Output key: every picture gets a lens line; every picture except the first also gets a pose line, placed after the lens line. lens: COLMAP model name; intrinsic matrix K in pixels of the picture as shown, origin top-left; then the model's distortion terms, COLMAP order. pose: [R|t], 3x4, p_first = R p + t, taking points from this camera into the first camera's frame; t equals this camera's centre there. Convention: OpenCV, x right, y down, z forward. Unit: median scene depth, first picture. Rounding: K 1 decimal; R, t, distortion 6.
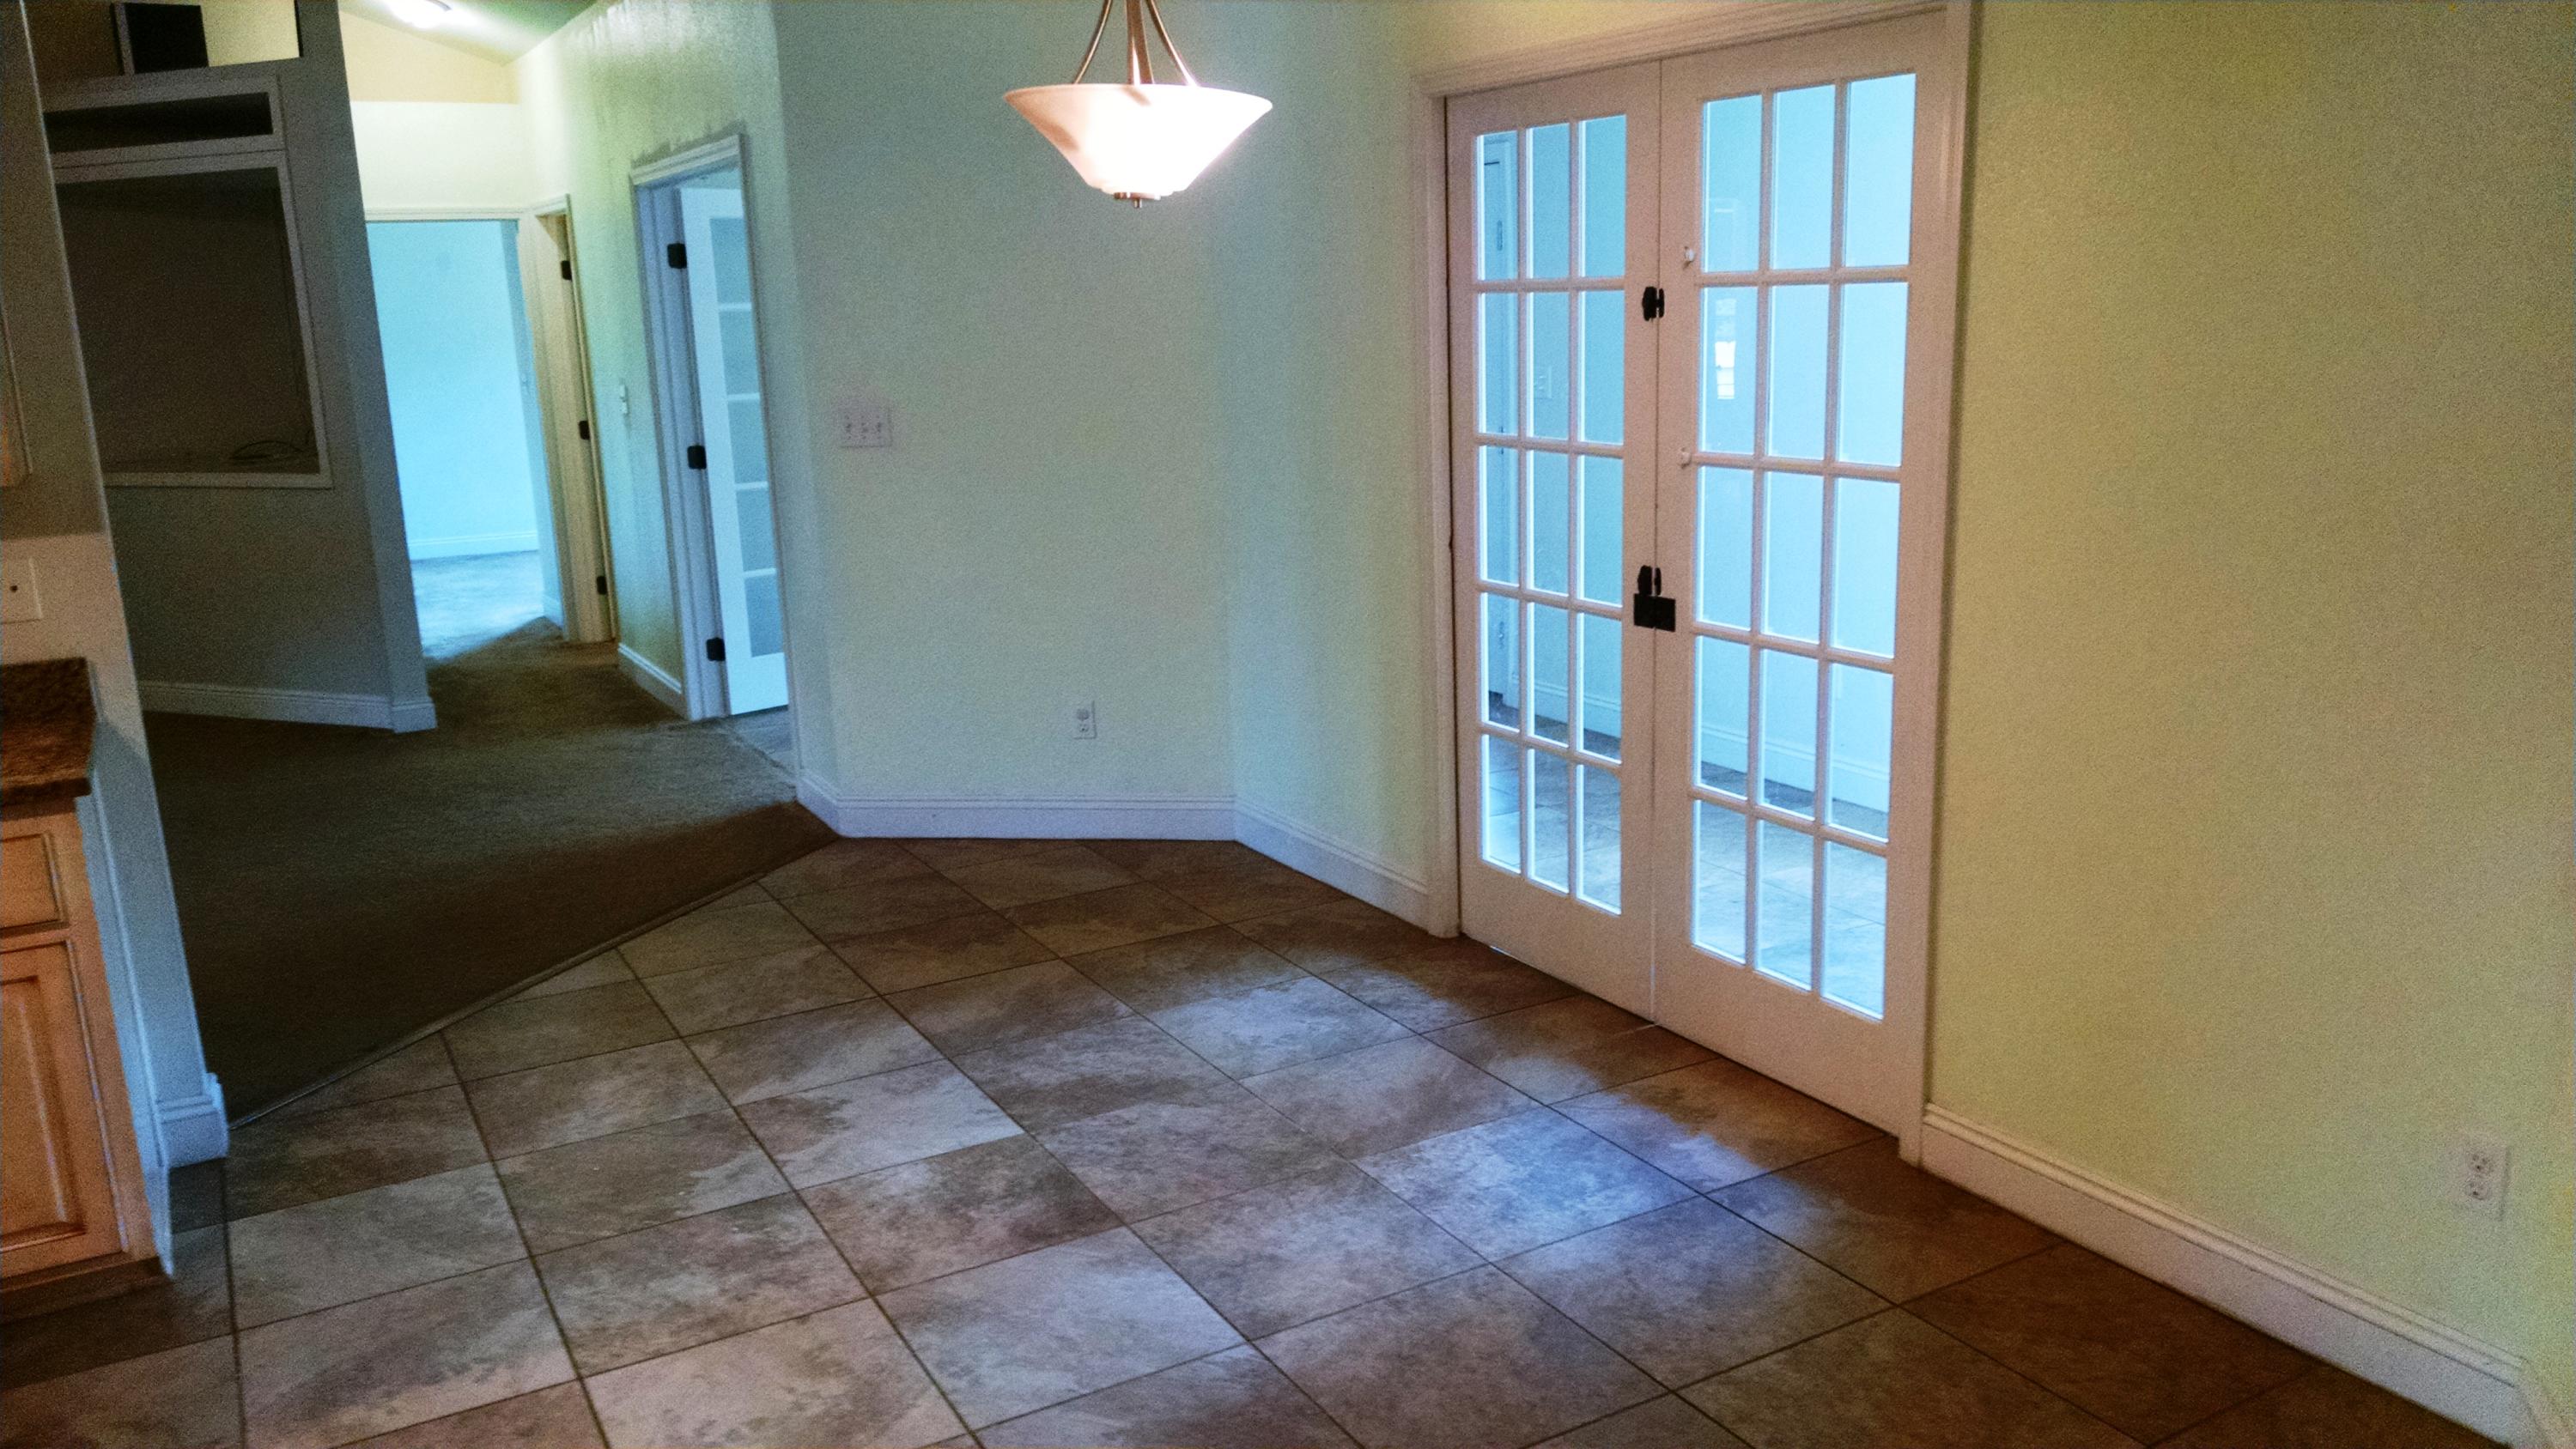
lens RADIAL K [[1949.8, 0, 1297.6], [0, 1949.8, 727.2], [0, 0, 1]] dist [0.029103, -0.044262]
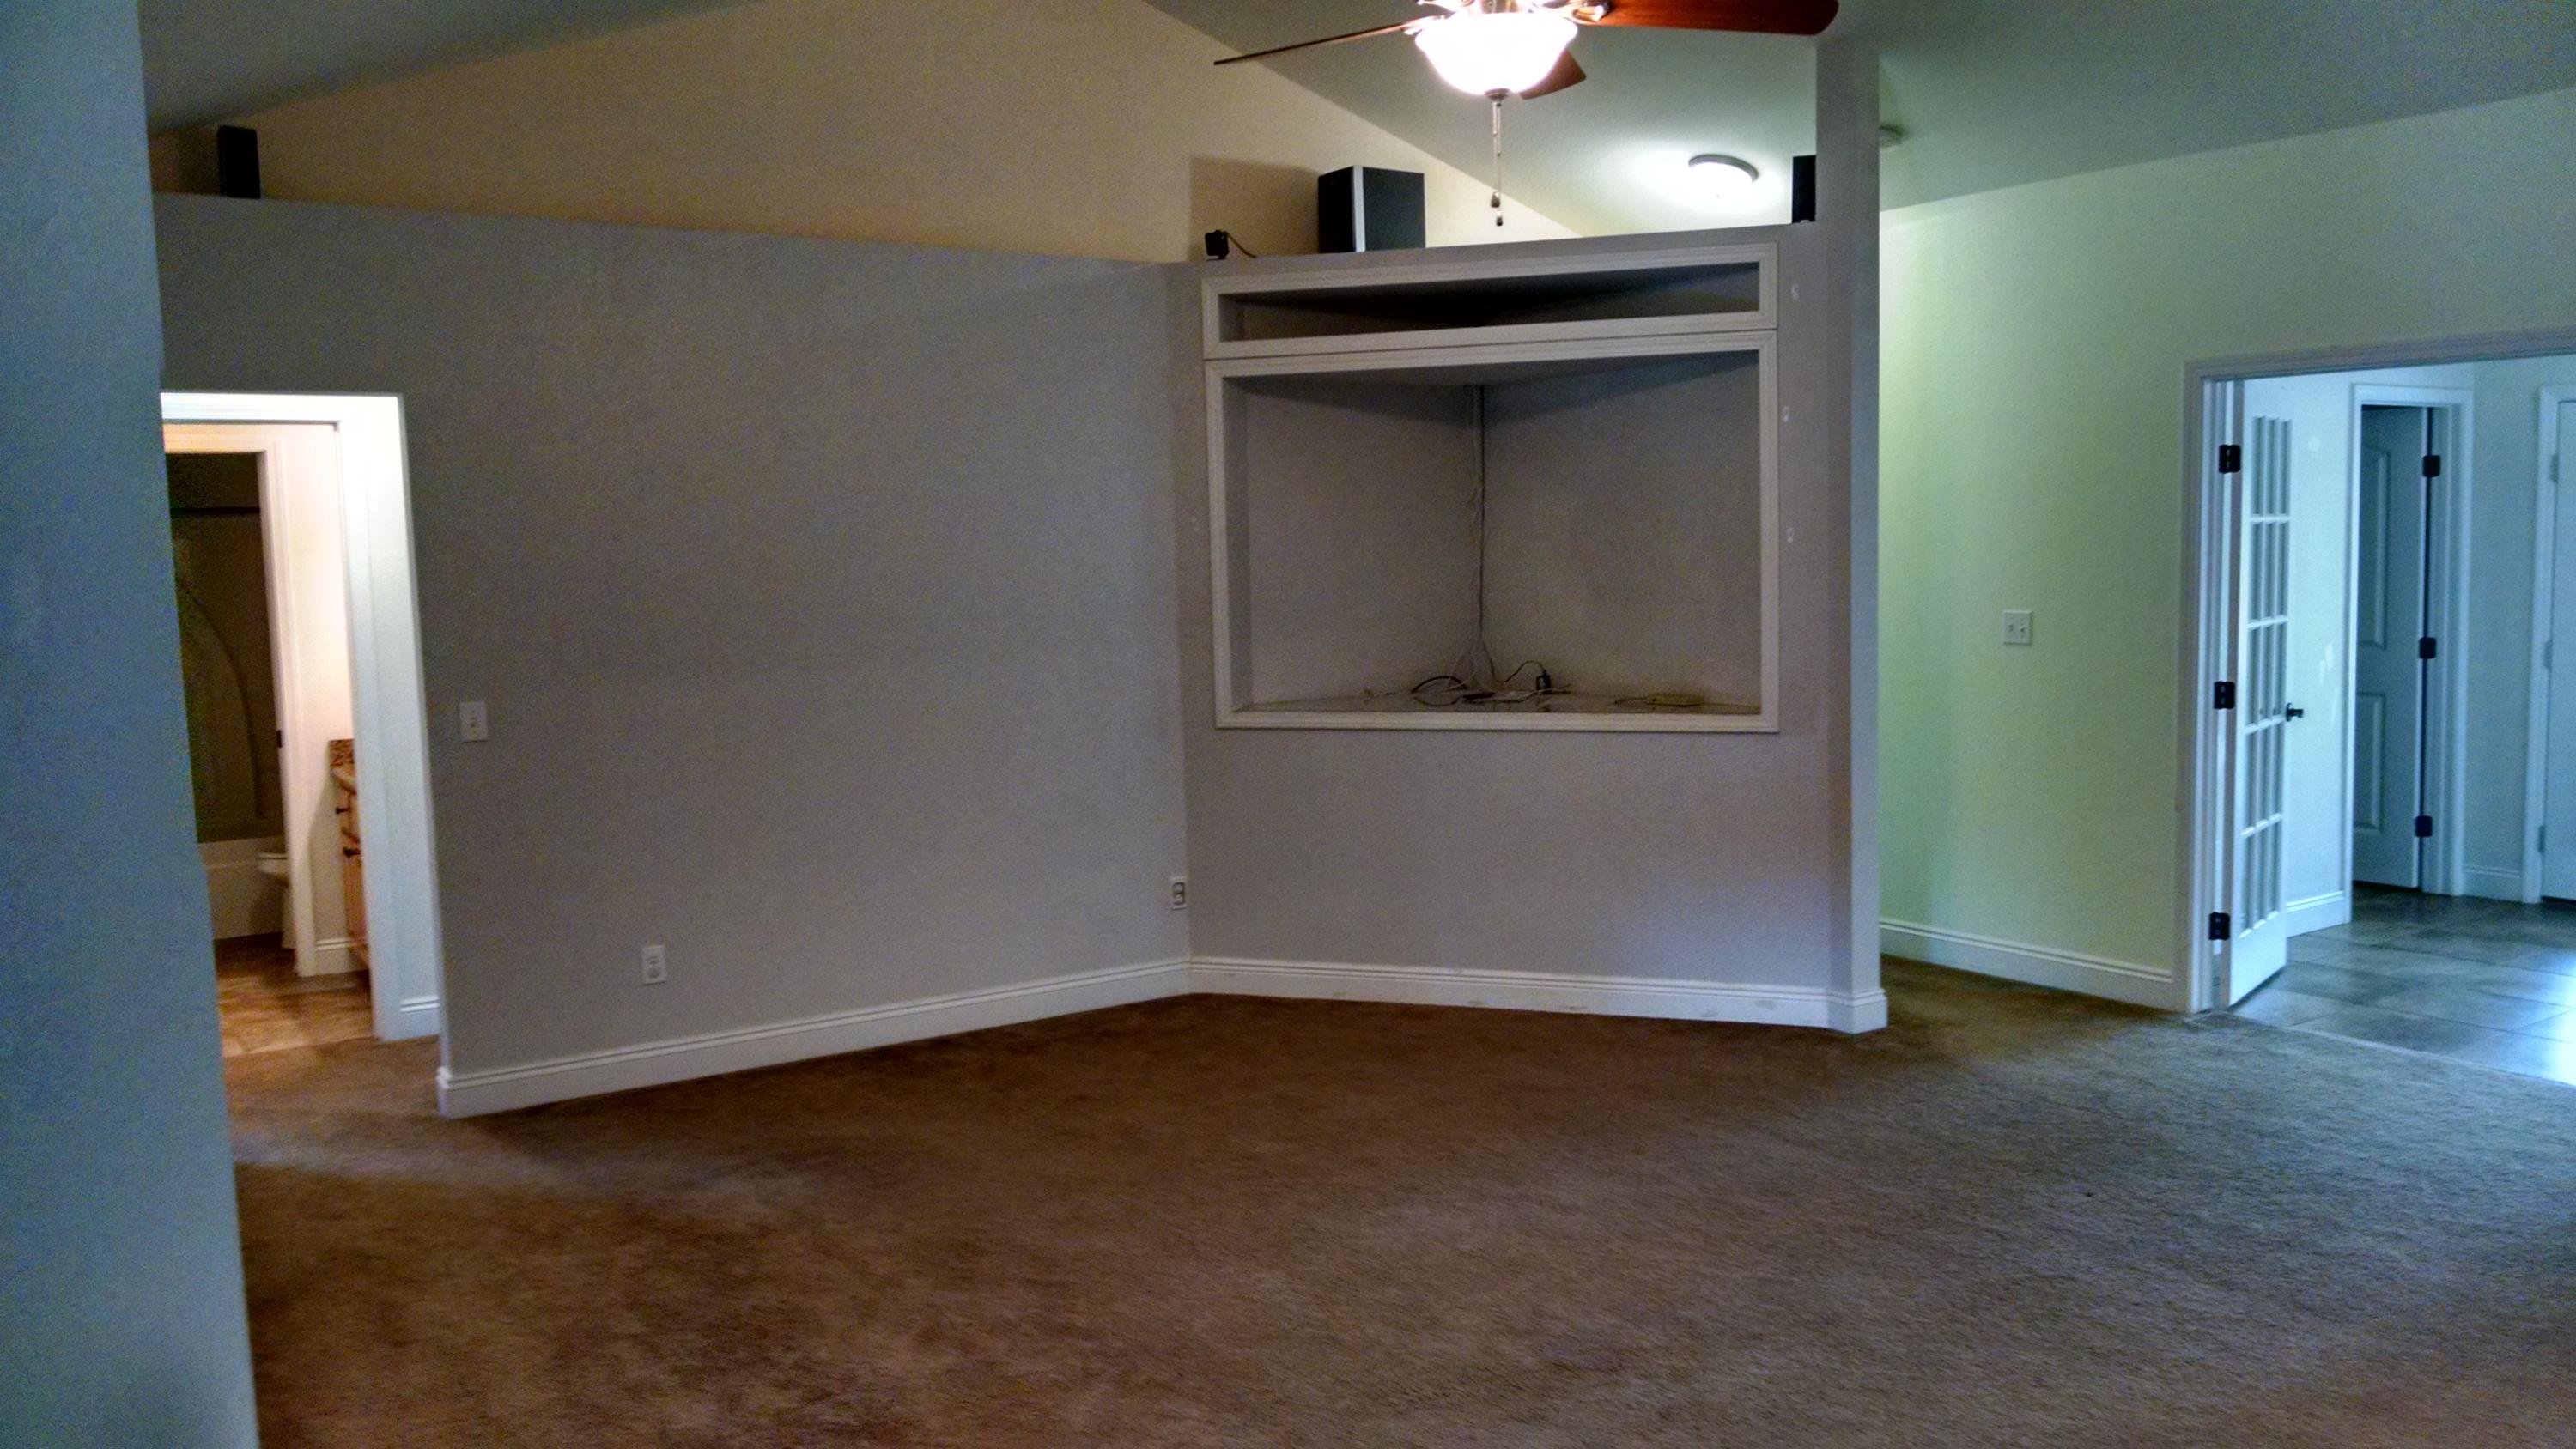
lens RADIAL K [[1949.8, 0, 1272.0], [0, 1949.8, 728.7], [0, 0, 1]] dist [0.029103, -0.044262]
pose [[0.998056, 0.000565, 0.062319, -0.741924], [0.007238, 0.992141, -0.124914, -0.023212], [-0.061900, 0.125122, 0.990208, 0.202026]]
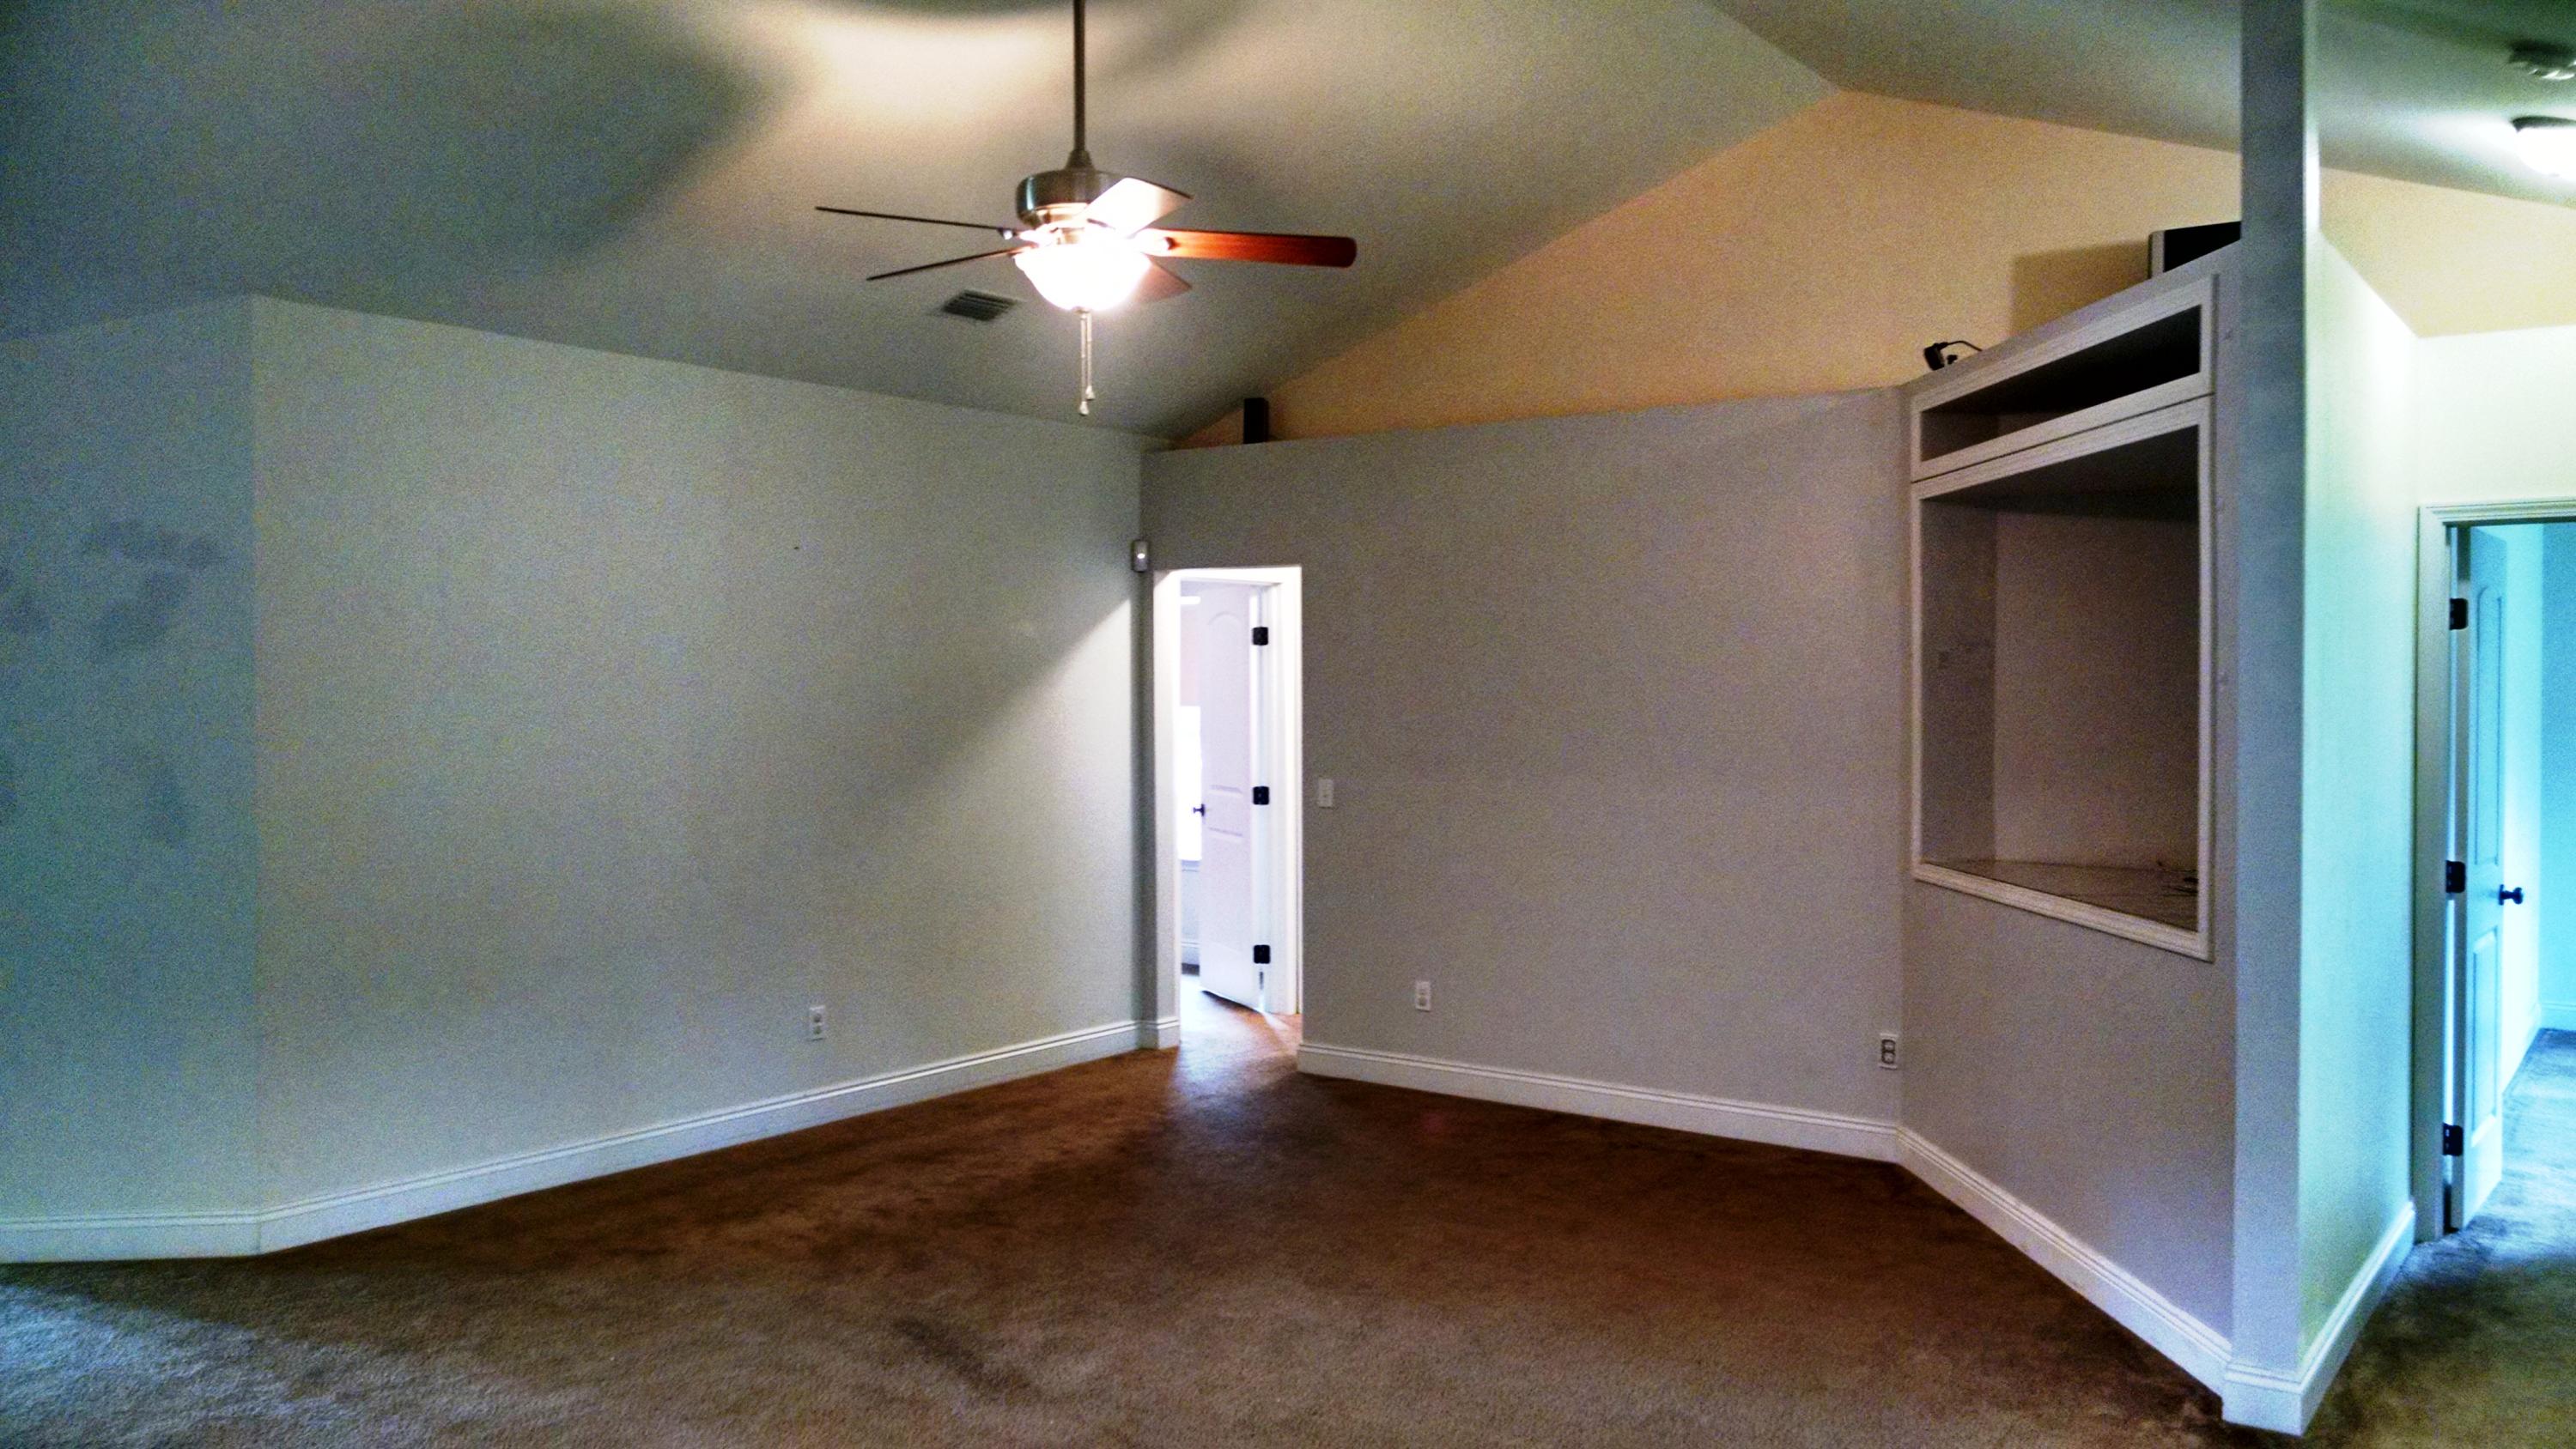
lens RADIAL K [[1949.8, 0, 1281.4], [0, 1949.8, 706.3], [0, 0, 1]] dist [0.029103, -0.044262]
pose [[0.383308, 0.040794, -0.922719, -0.070354], [-0.211327, 0.976396, -0.044620, -0.111455], [0.899120, 0.212099, 0.382881, 0.513495]]
